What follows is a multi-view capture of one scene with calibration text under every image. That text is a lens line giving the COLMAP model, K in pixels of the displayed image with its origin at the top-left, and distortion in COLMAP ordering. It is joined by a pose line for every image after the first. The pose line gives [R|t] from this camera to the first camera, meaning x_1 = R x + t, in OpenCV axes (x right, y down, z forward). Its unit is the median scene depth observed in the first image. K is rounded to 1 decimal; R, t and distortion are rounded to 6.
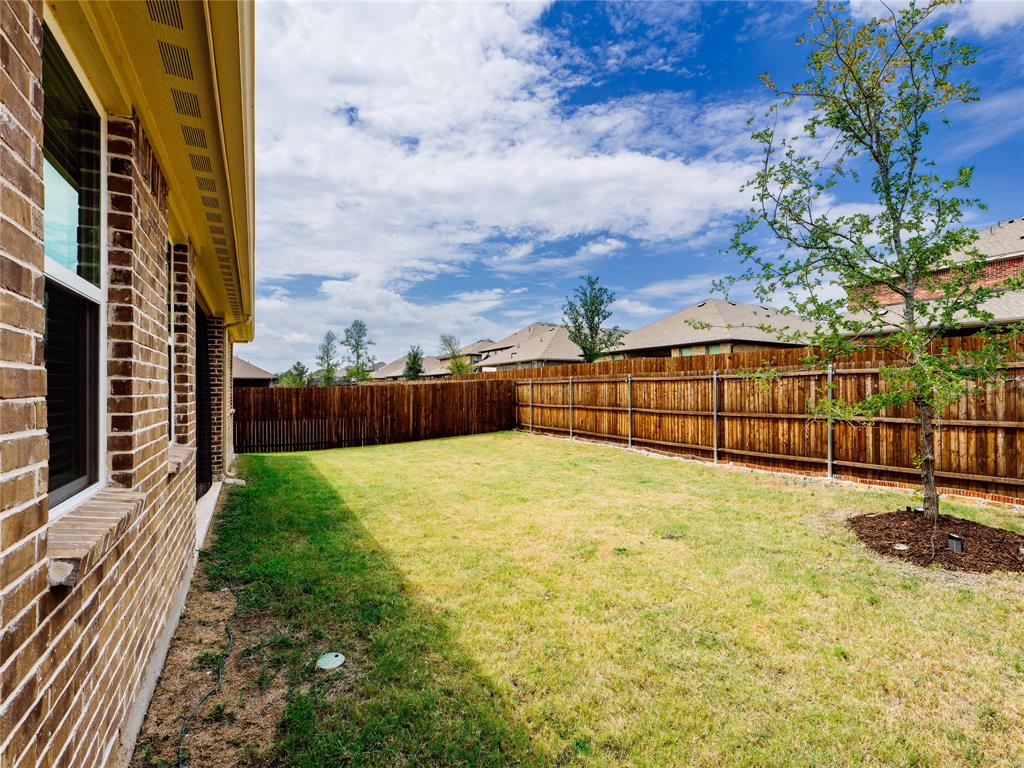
lens RADIAL K [[476.7, 0, 510.5], [0, 476.7, 388.0], [0, 0, 1]] dist [-0.001106, -0.000506]
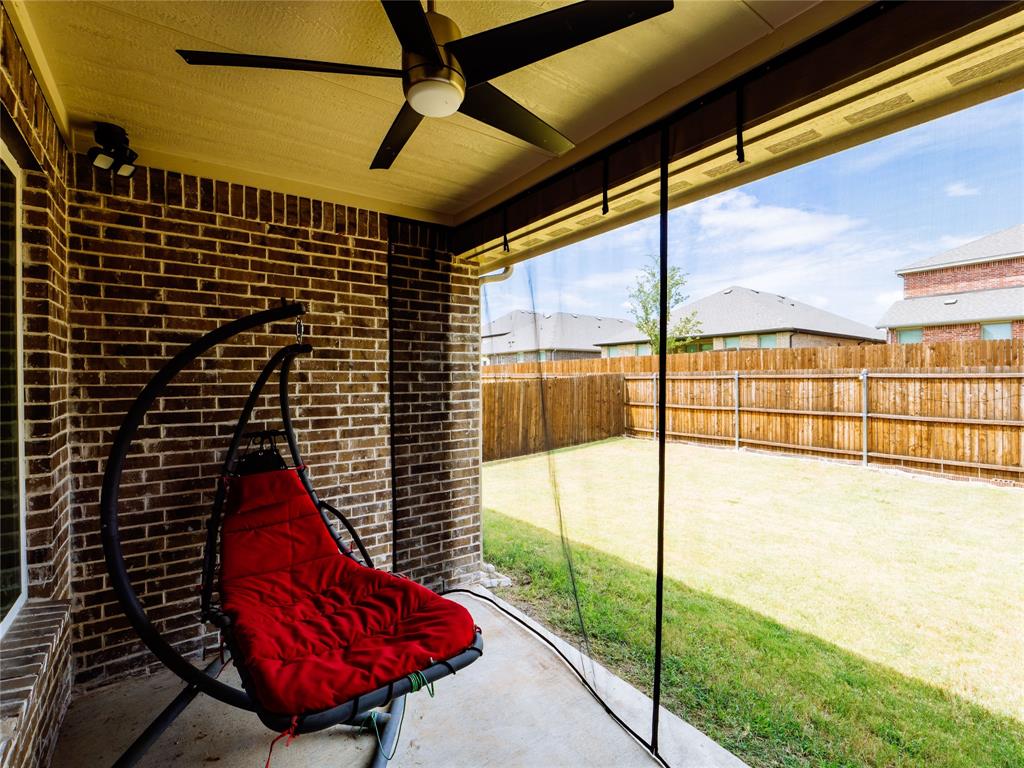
lens RADIAL K [[476.7, 0, 510.5], [0, 476.7, 388.0], [0, 0, 1]] dist [-0.001106, -0.000506]
pose [[0.991697, -0.003075, 0.128563, -0.346912], [0.000274, 0.999762, 0.021803, -0.013687], [-0.128599, -0.021587, 0.991462, 0.267335]]
